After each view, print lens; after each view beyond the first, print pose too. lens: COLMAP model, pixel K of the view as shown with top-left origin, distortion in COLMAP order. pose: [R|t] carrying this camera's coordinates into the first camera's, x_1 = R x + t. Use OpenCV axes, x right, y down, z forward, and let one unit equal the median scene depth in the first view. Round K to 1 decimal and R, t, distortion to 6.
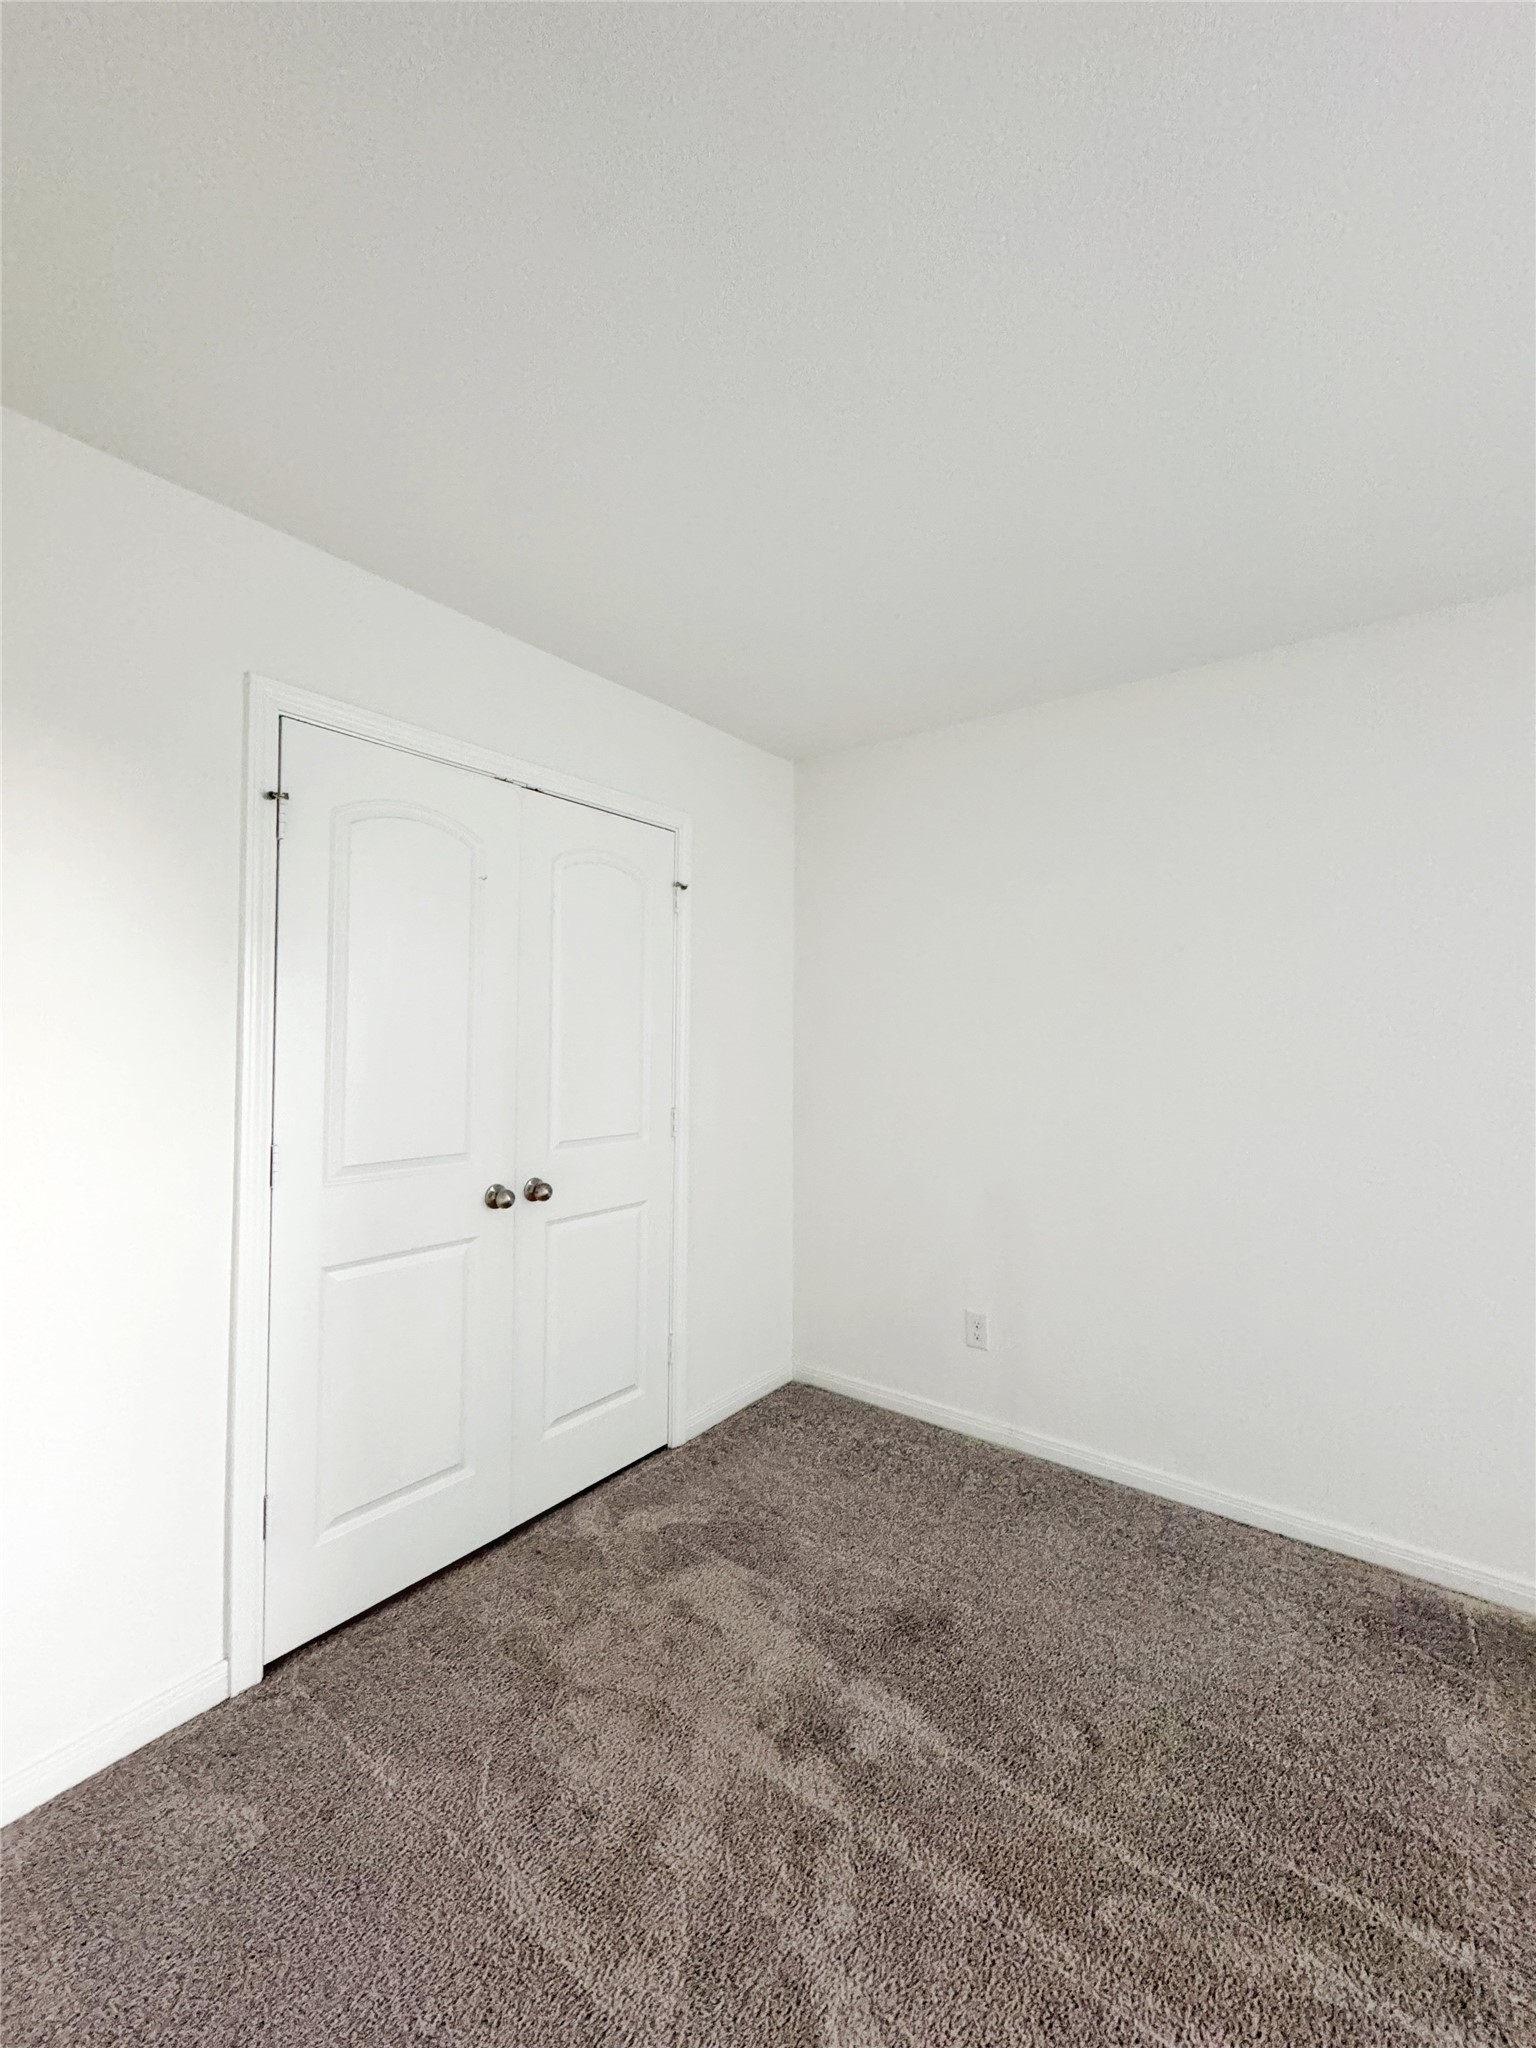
lens RADIAL K [[817.9, 0, 777.9], [0, 817.9, 1025.7], [0, 0, 1]] dist [-0.000110, -0.000027]
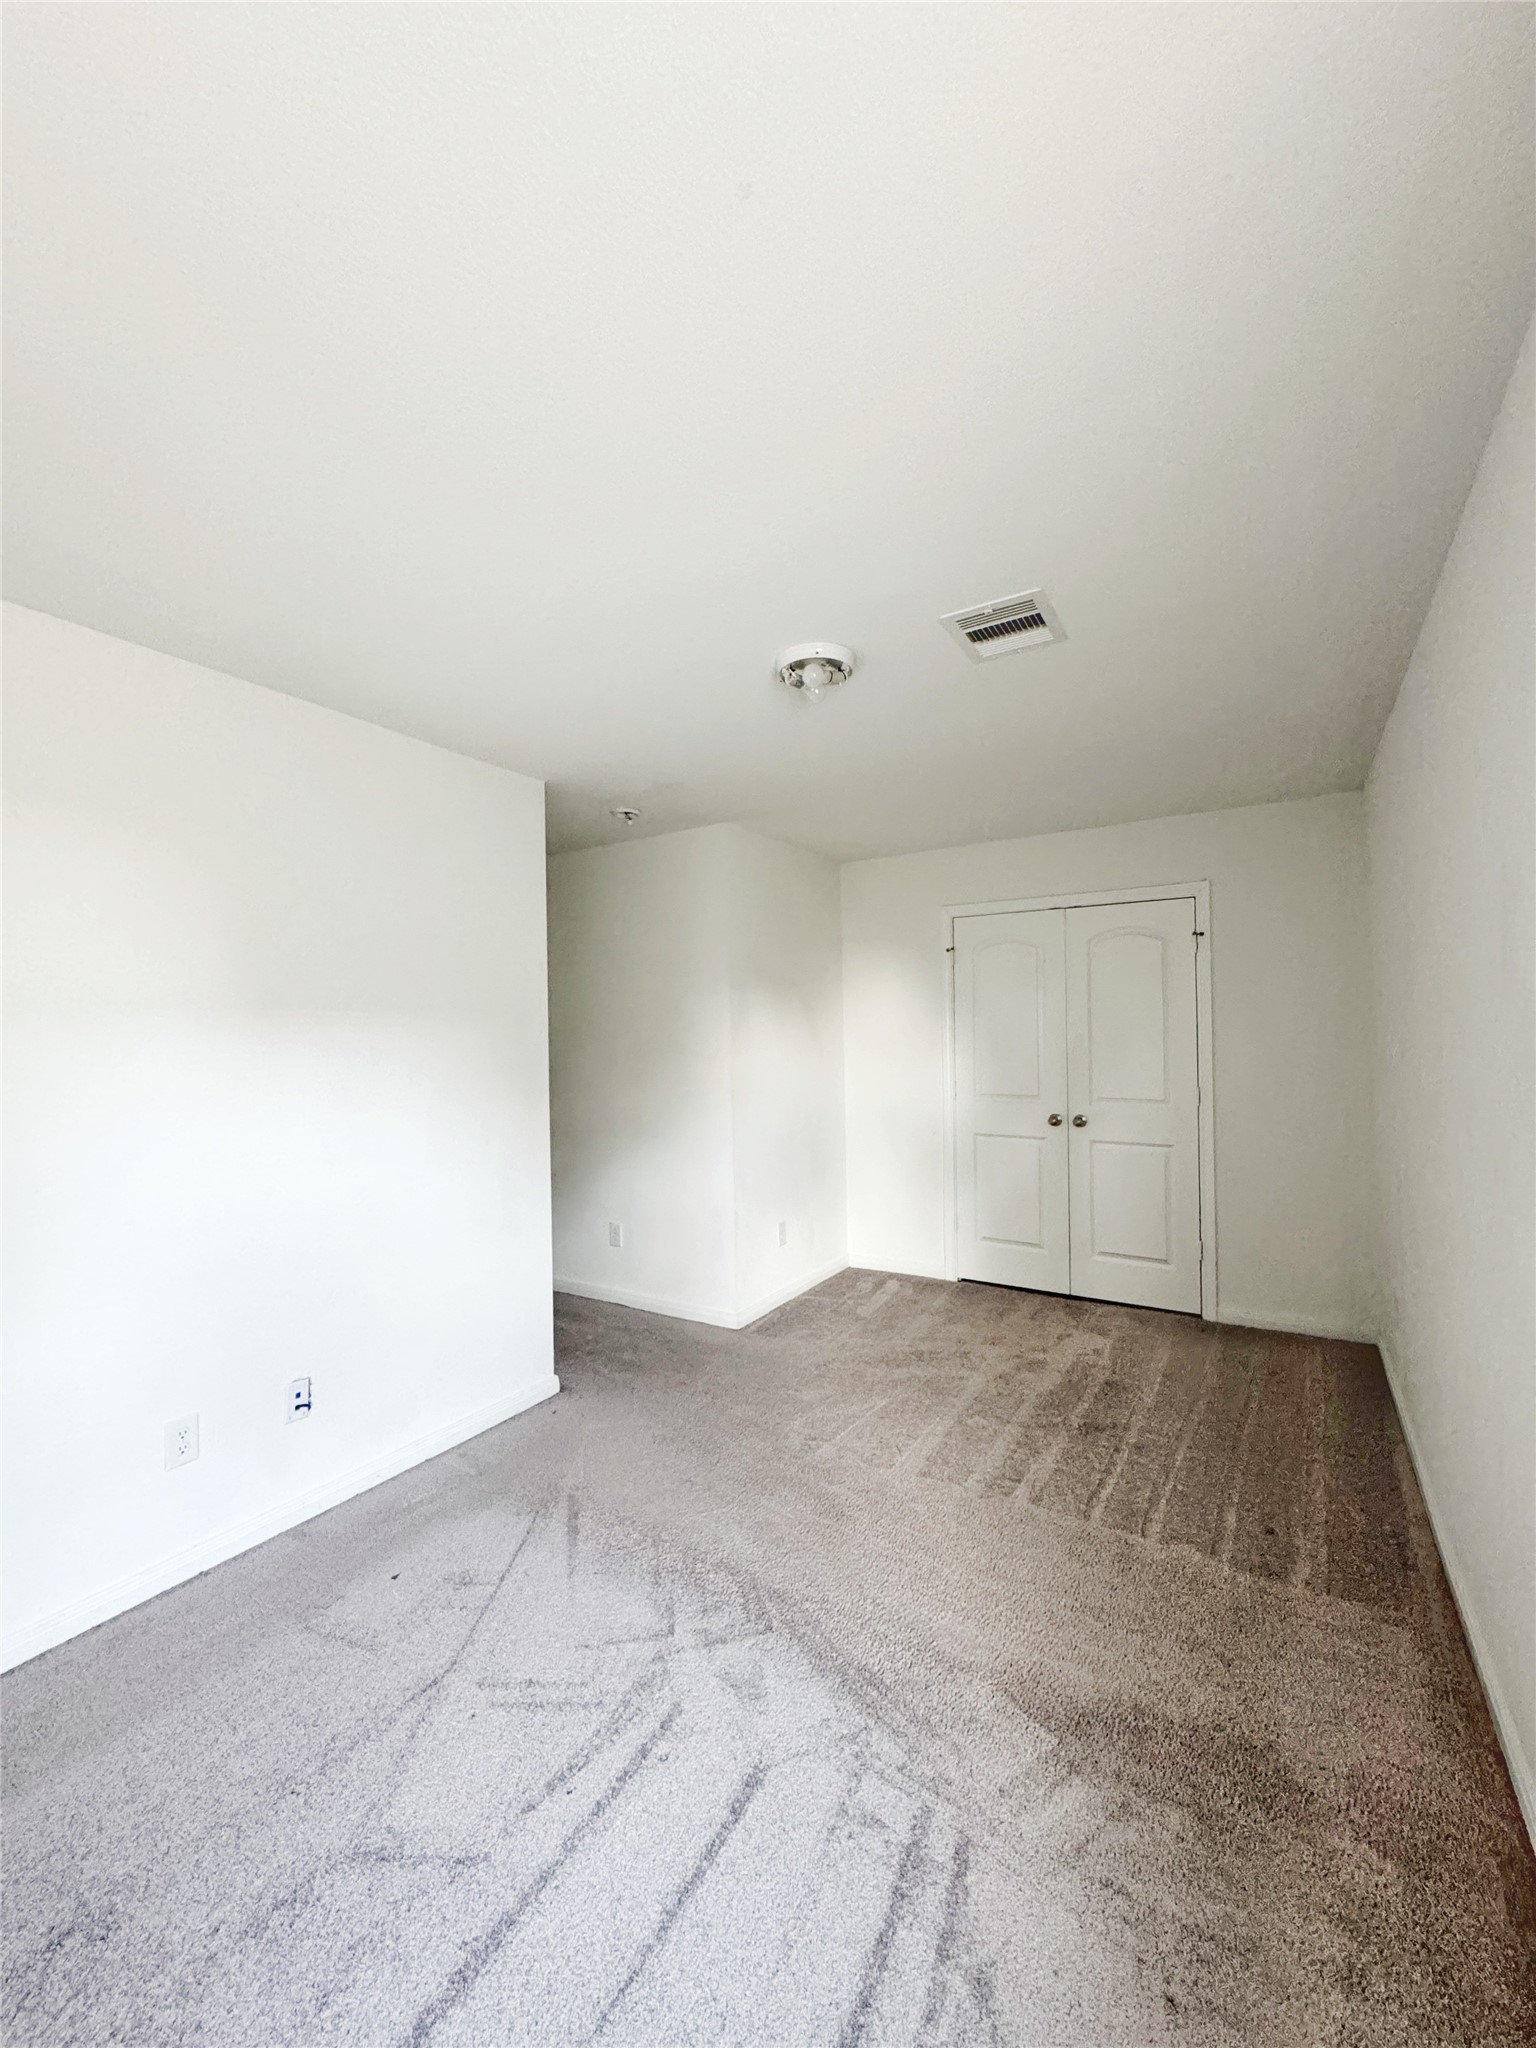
lens RADIAL K [[817.9, 0, 777.9], [0, 817.9, 1025.7], [0, 0, 1]] dist [-0.000110, -0.000027]
pose [[0.081931, -0.019780, -0.996442, 1.606520], [0.020429, 0.999626, -0.018163, 0.001381], [0.996429, -0.018868, 0.082304, 0.163535]]
